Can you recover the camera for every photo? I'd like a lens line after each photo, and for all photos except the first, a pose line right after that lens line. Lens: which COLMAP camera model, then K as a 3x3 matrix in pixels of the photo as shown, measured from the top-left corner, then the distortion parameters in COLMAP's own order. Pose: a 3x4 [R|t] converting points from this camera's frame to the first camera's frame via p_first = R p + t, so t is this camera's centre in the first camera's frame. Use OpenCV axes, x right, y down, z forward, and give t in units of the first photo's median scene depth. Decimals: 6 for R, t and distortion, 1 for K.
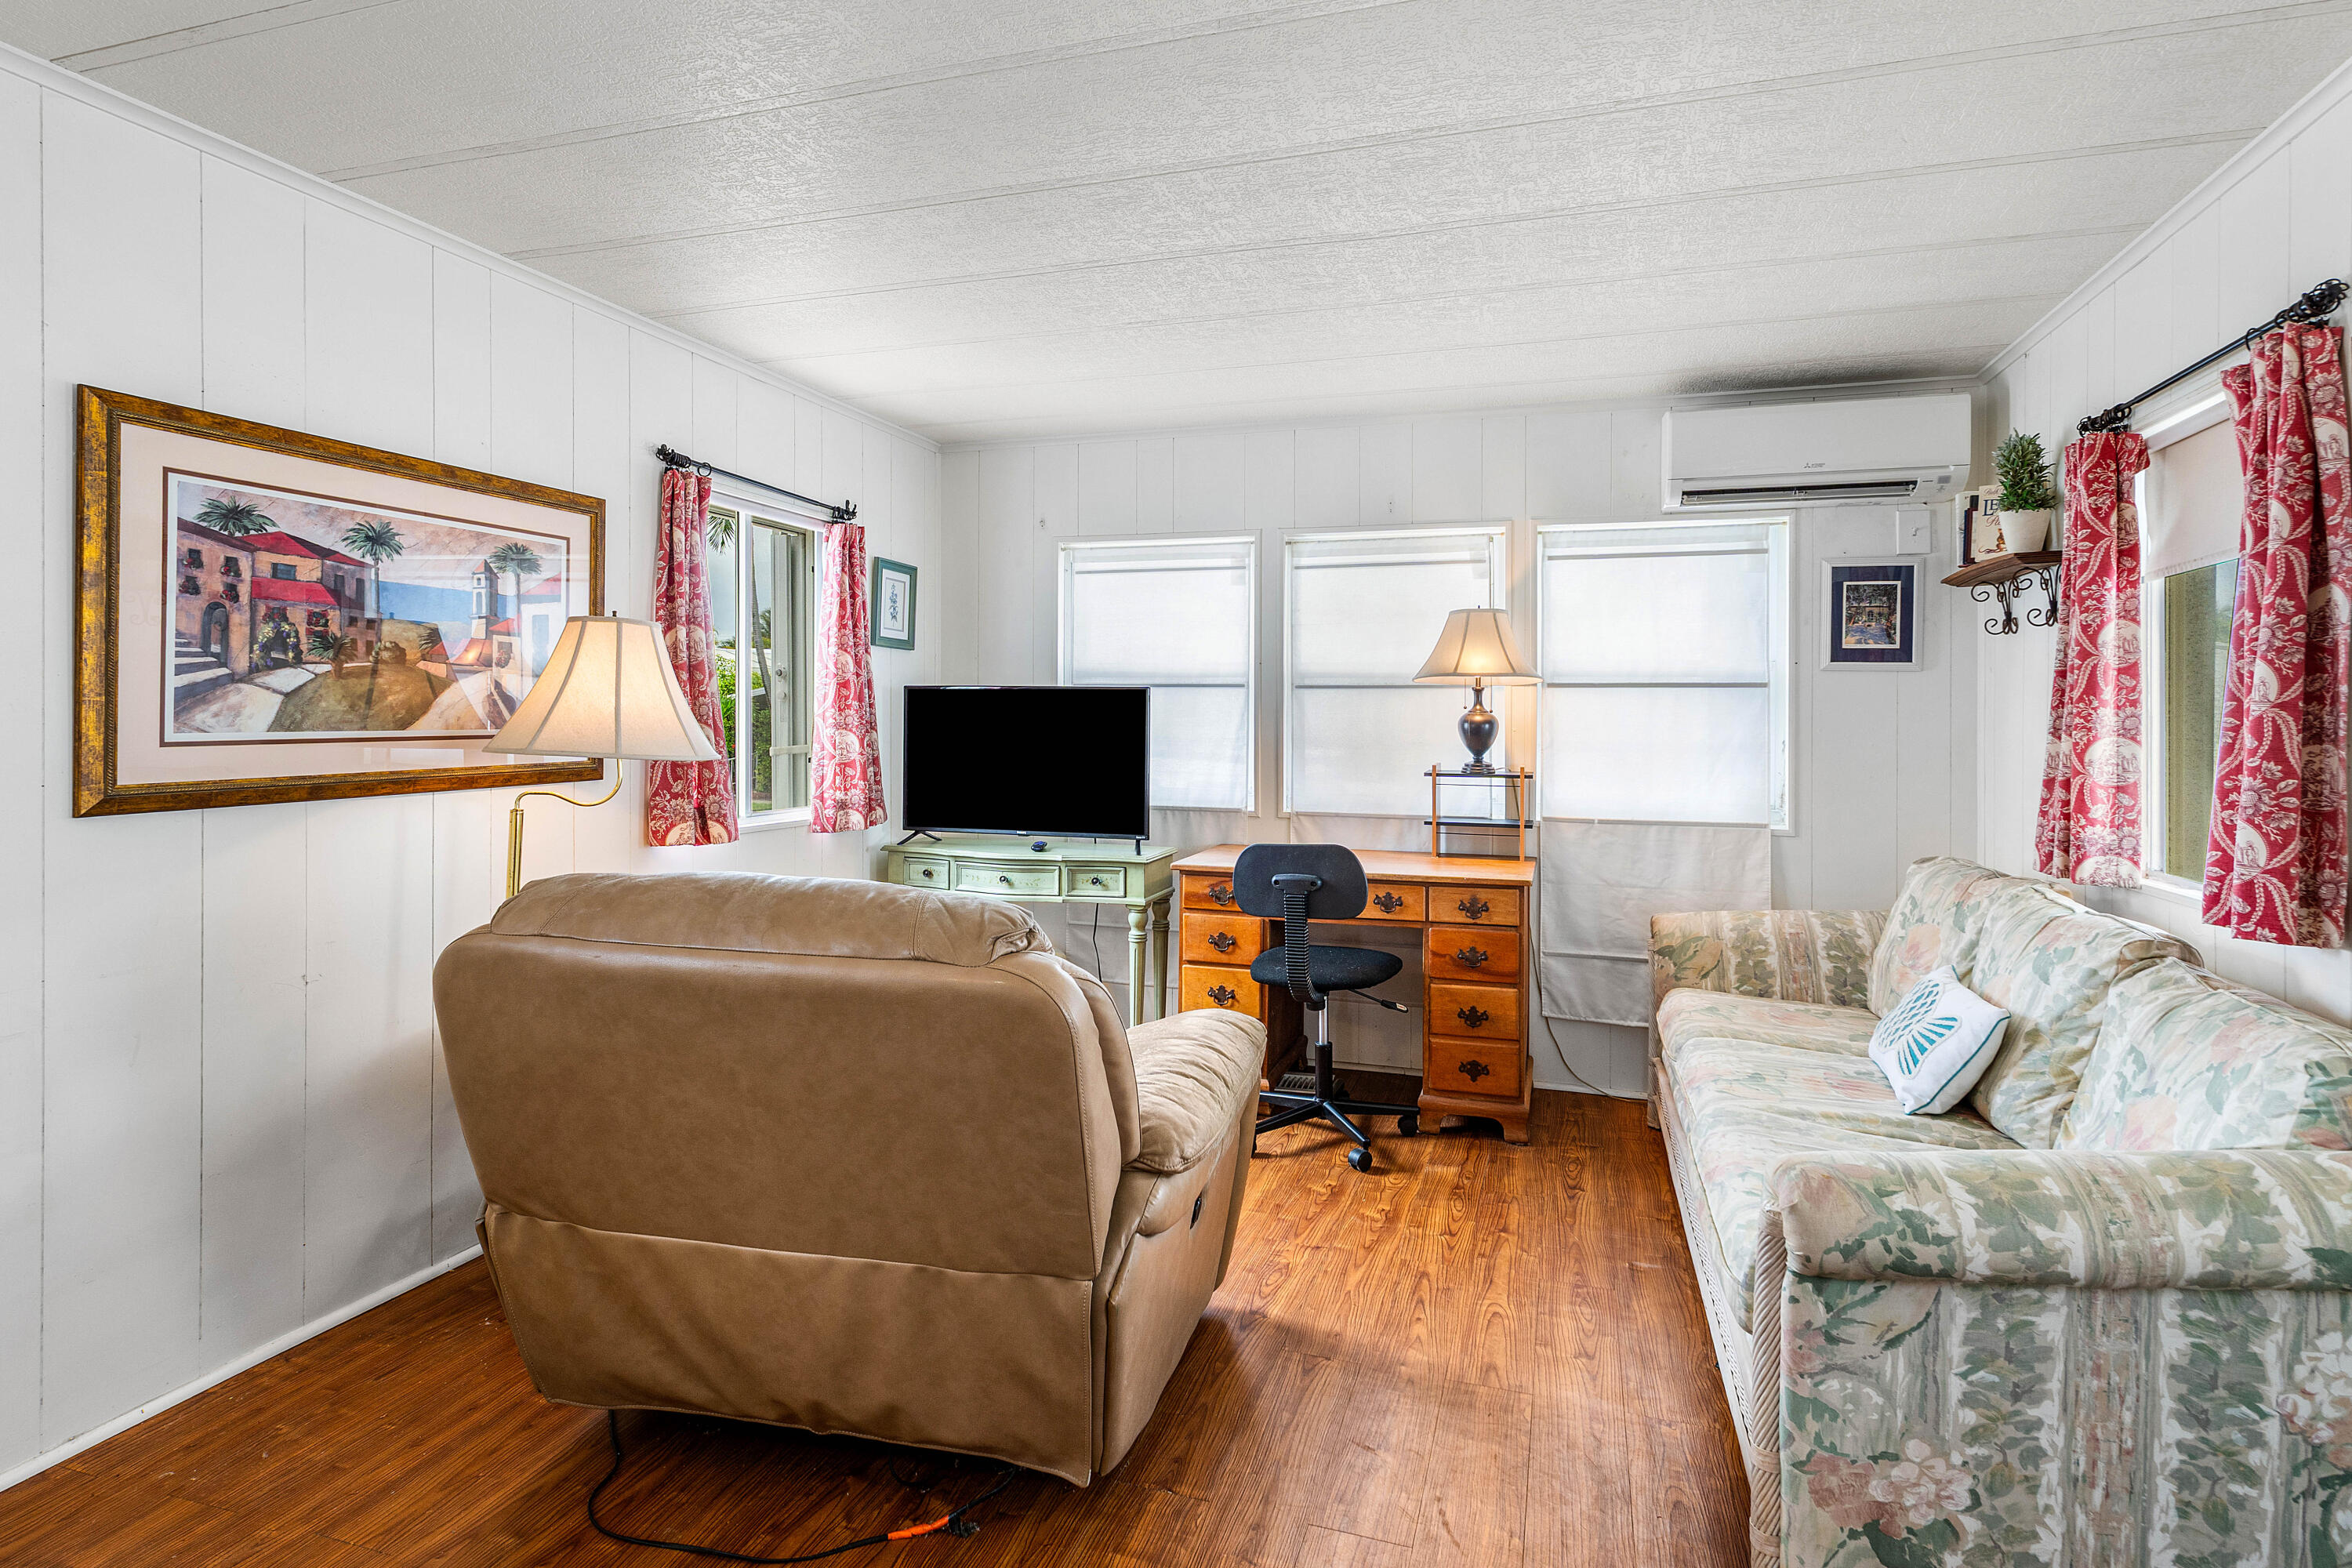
lens RADIAL K [[1178.1, 0, 1214.8], [0, 1178.1, 729.2], [0, 0, 1]] dist [0.004885, -0.000828]
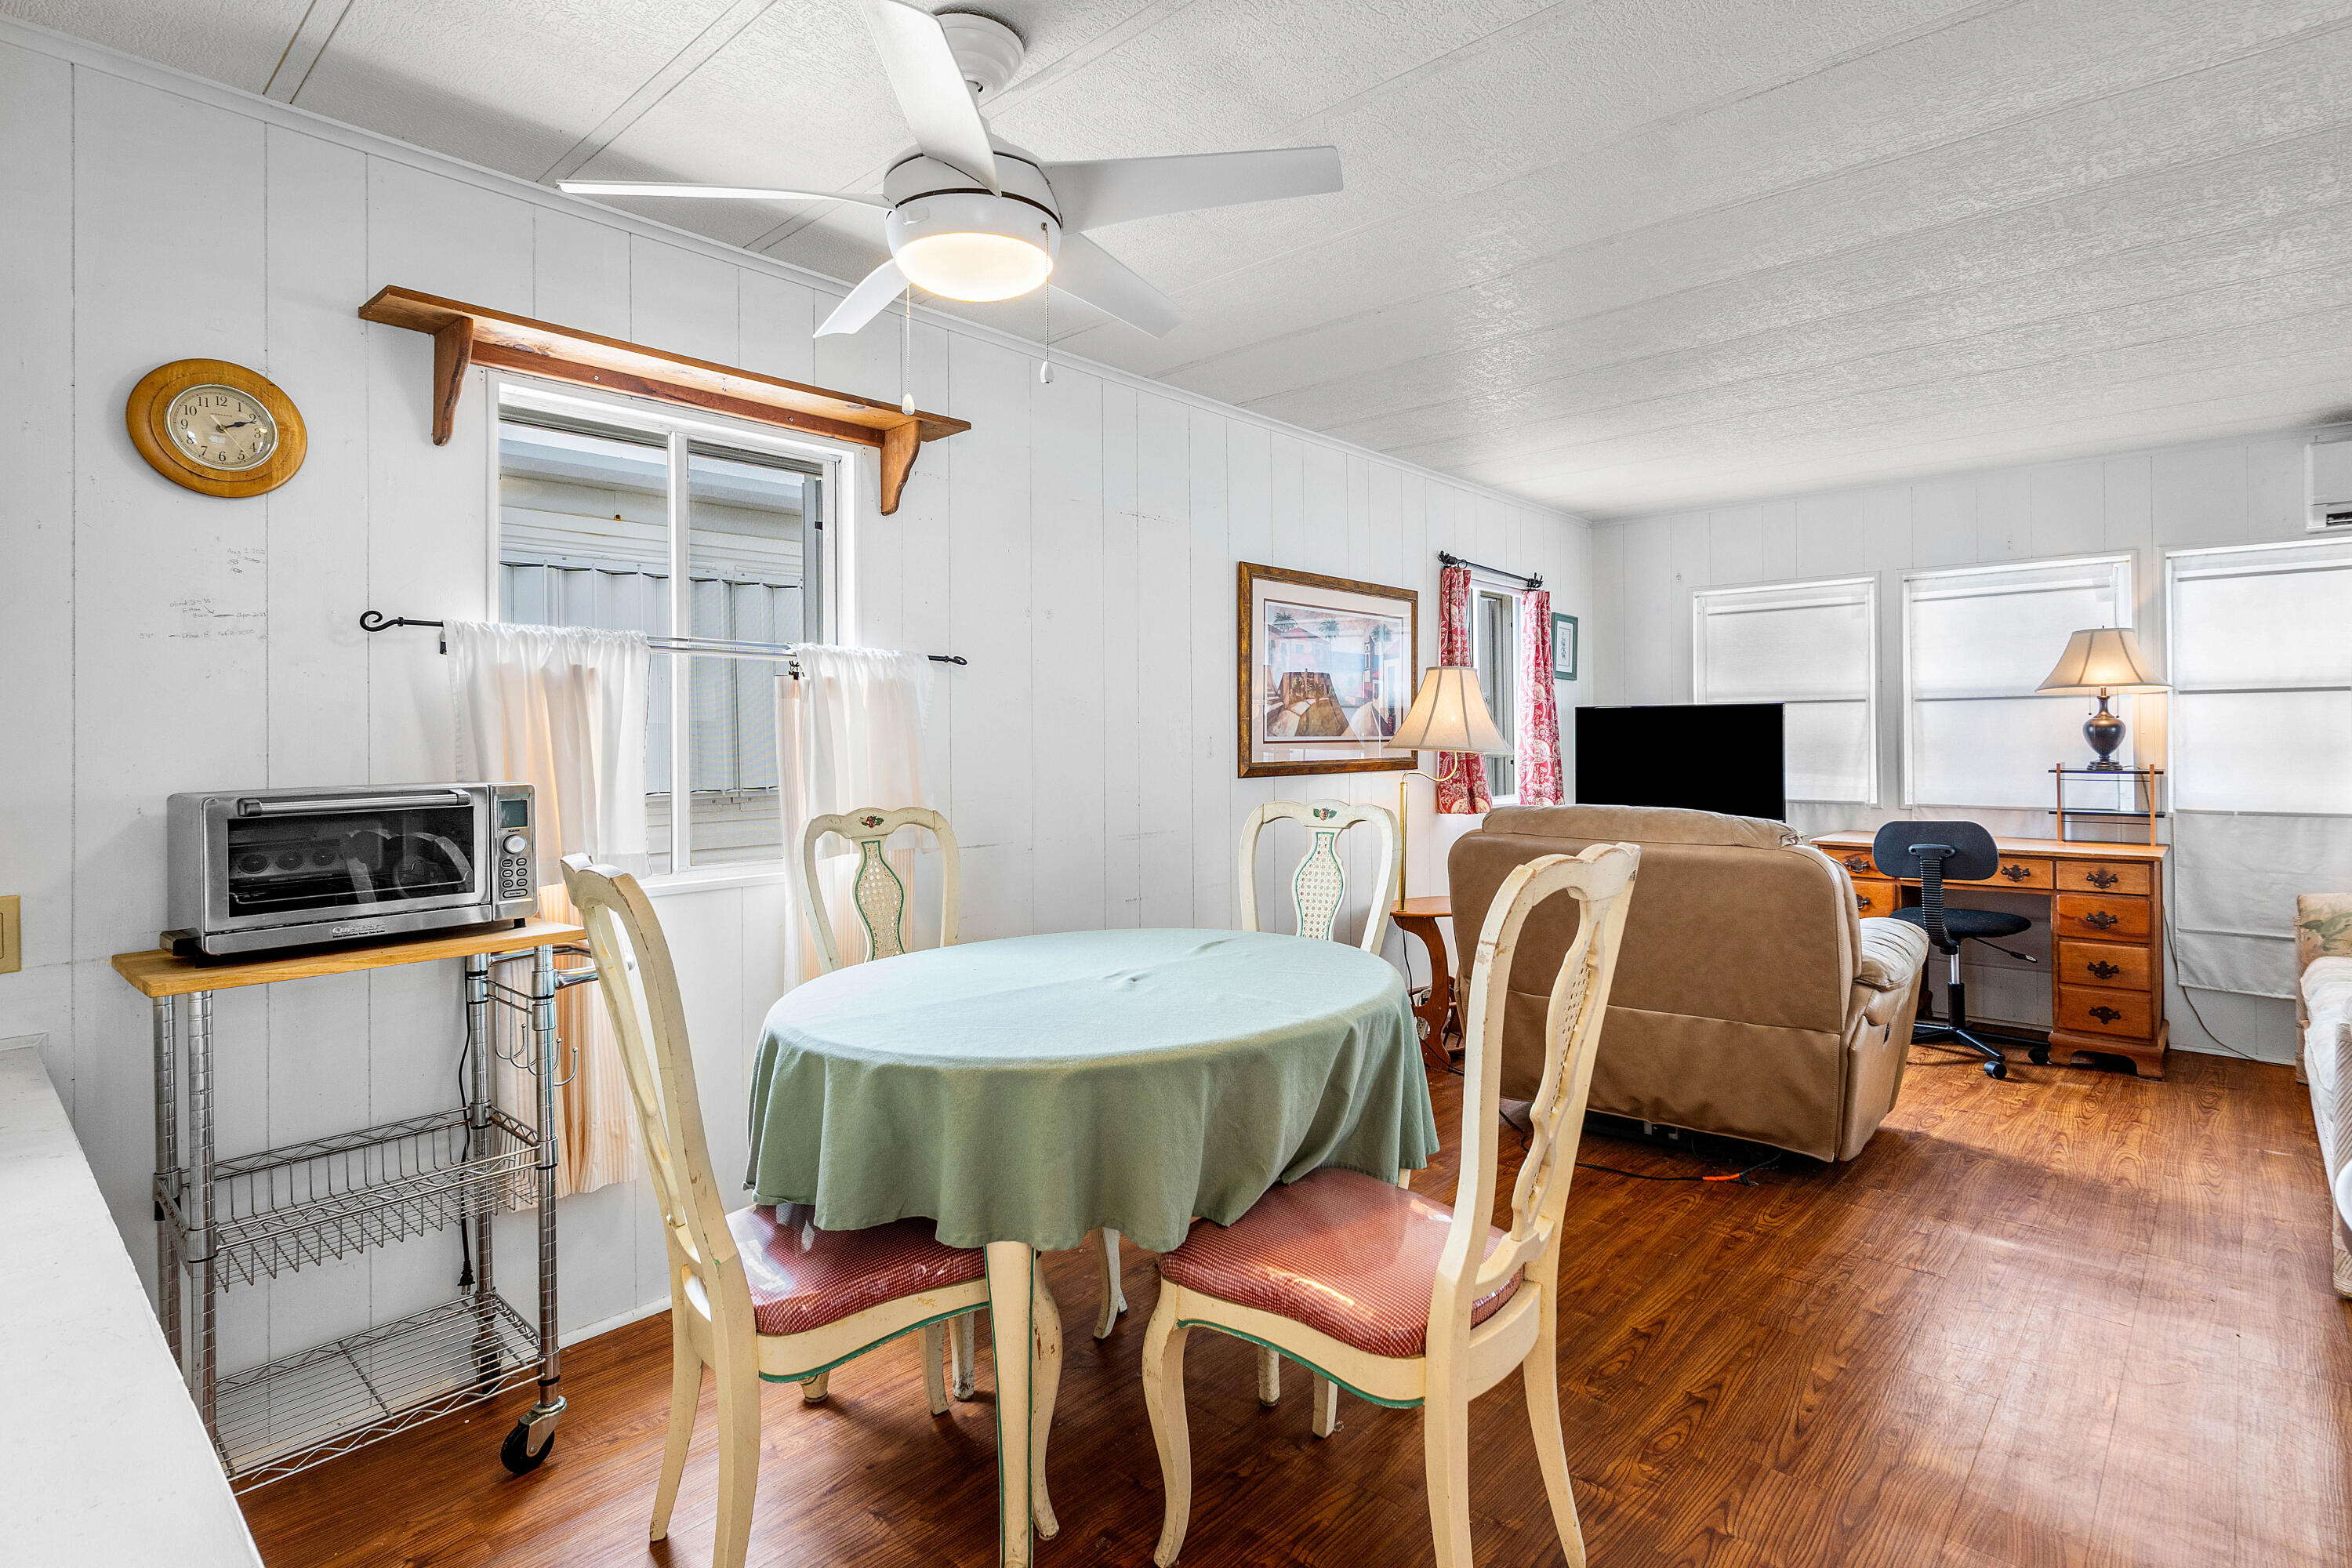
lens RADIAL K [[1178.1, 0, 1204.5], [0, 1178.1, 739.7], [0, 0, 1]] dist [0.004885, -0.000828]
pose [[0.908248, -0.011916, -0.418263, -0.106996], [0.005710, 0.999854, -0.016085, 0.023976], [0.418394, 0.012221, 0.908183, -0.482152]]
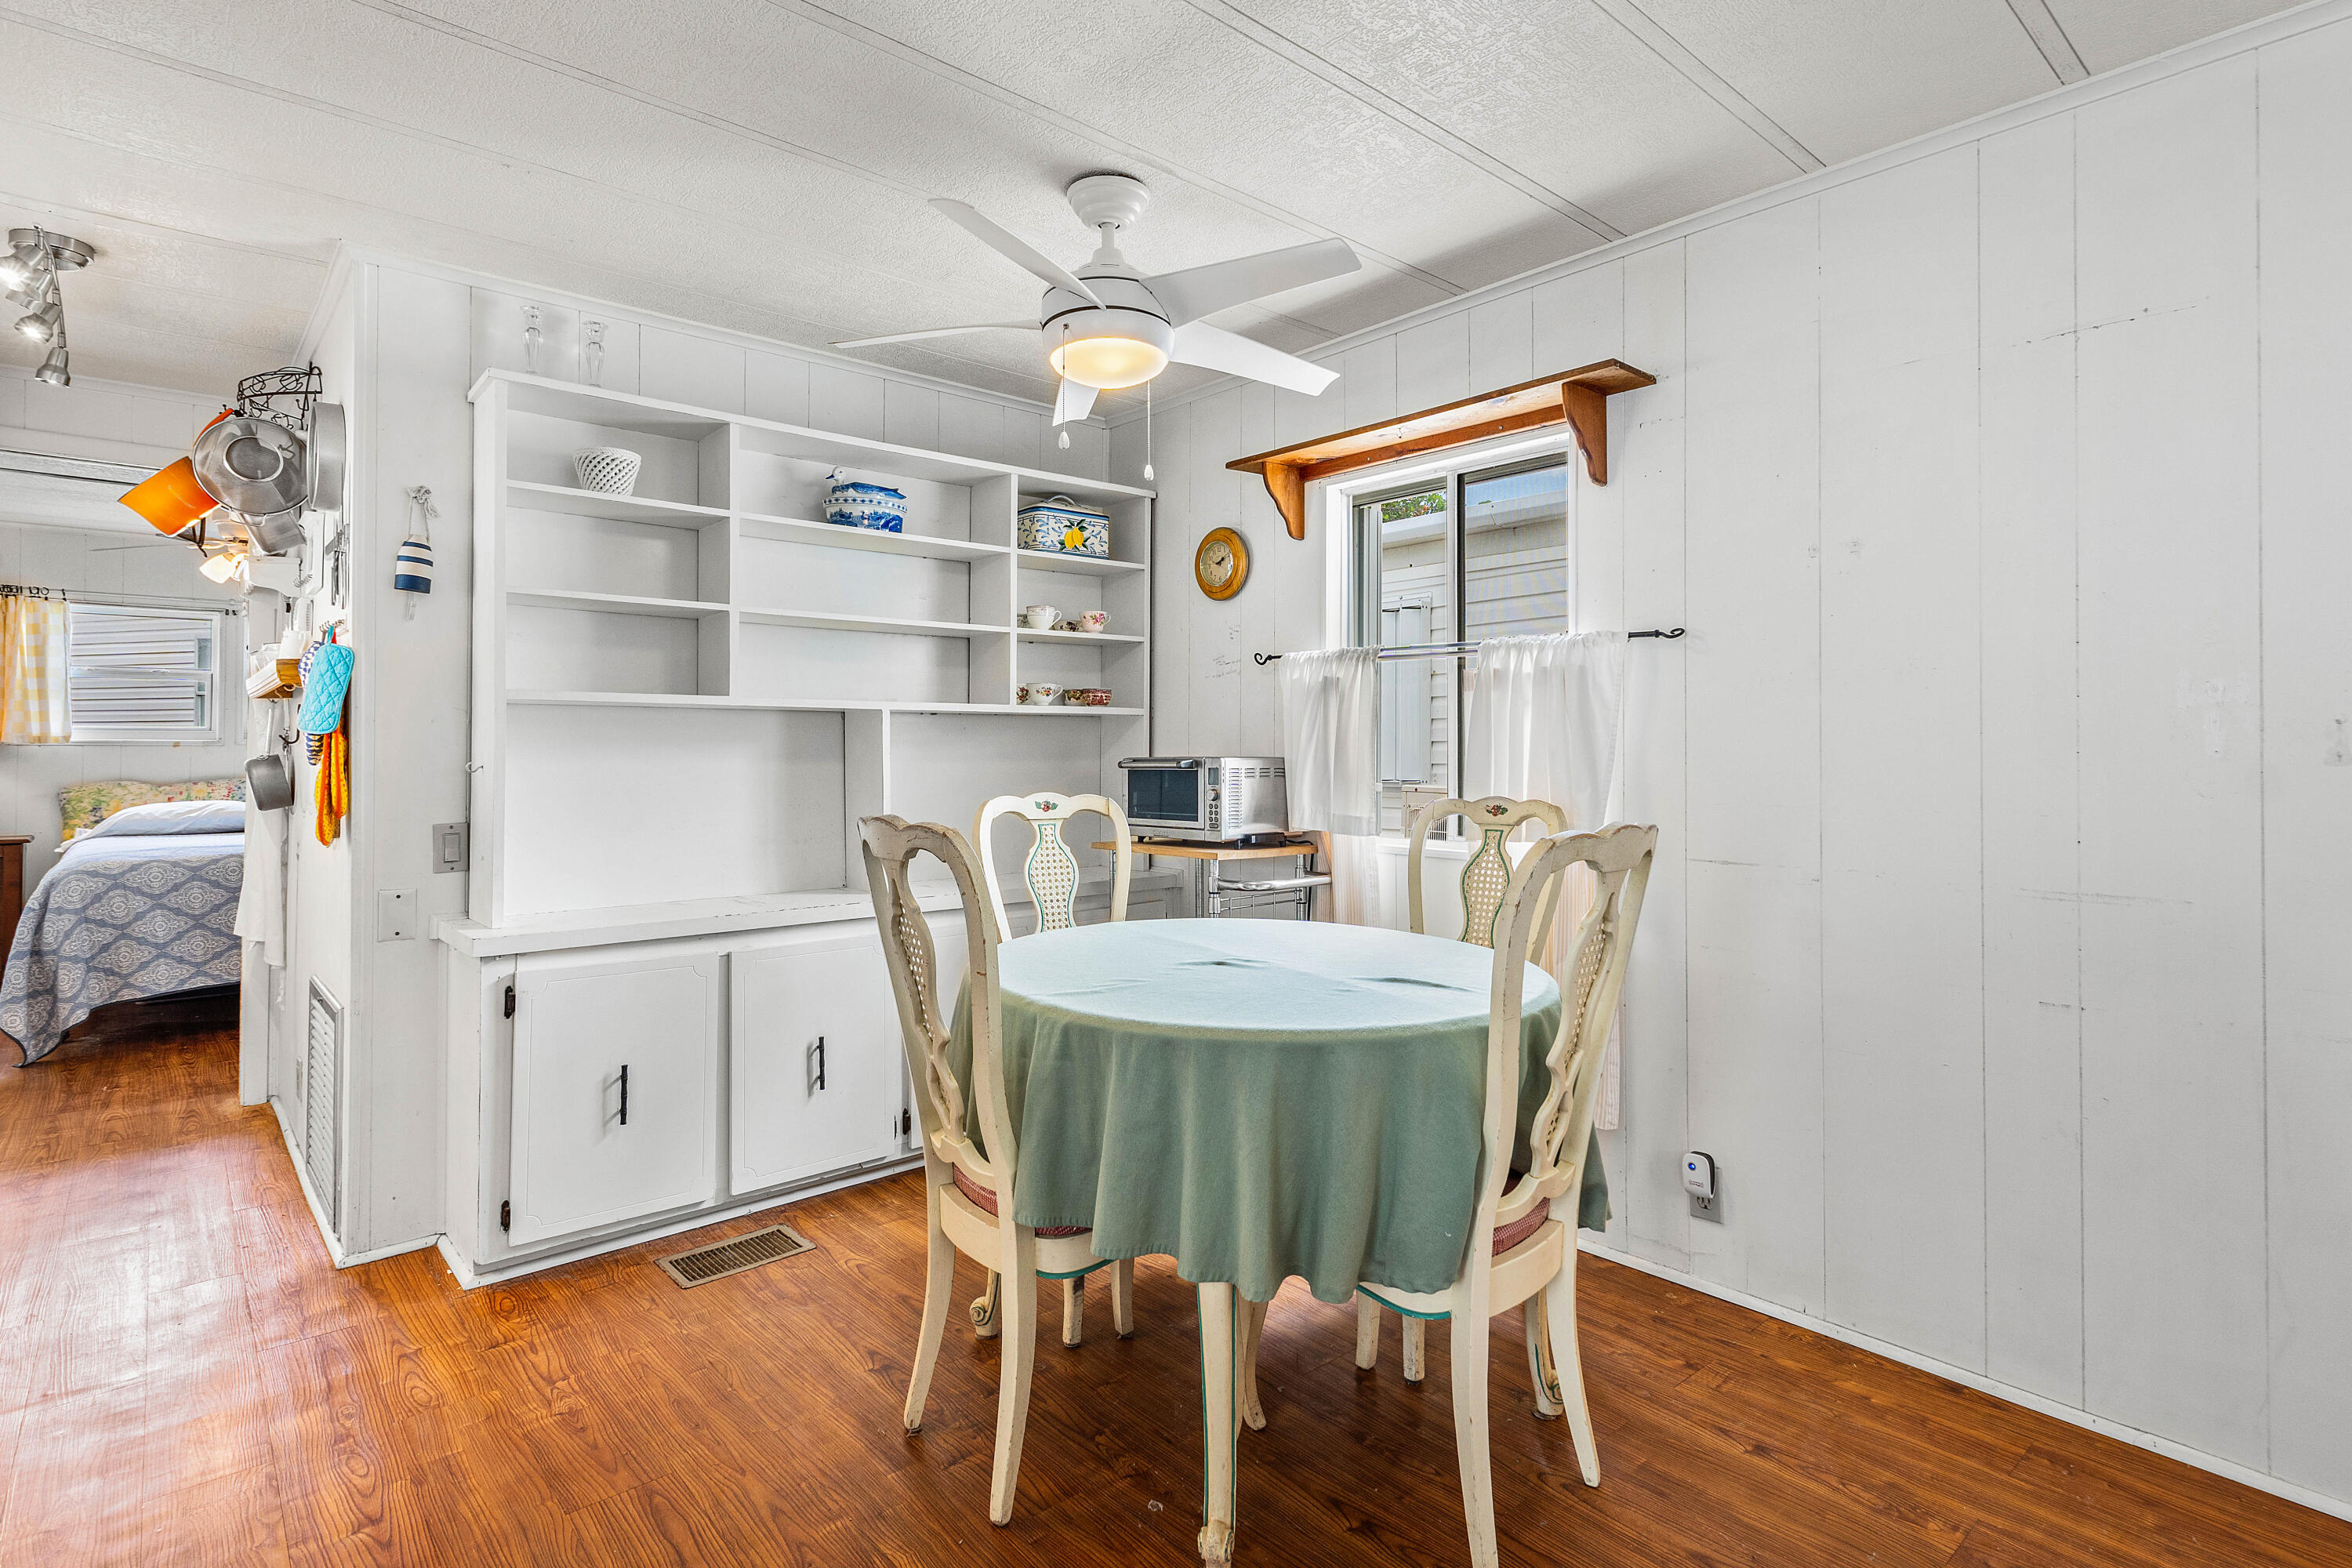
lens RADIAL K [[1178.1, 0, 1172.3], [0, 1178.1, 740.4], [0, 0, 1]] dist [0.004885, -0.000828]
pose [[-0.533702, -0.000392, -0.845672, 0.148400], [-0.013701, 0.999873, 0.008183, 0.013927], [0.845562, 0.015954, -0.533640, 0.376437]]
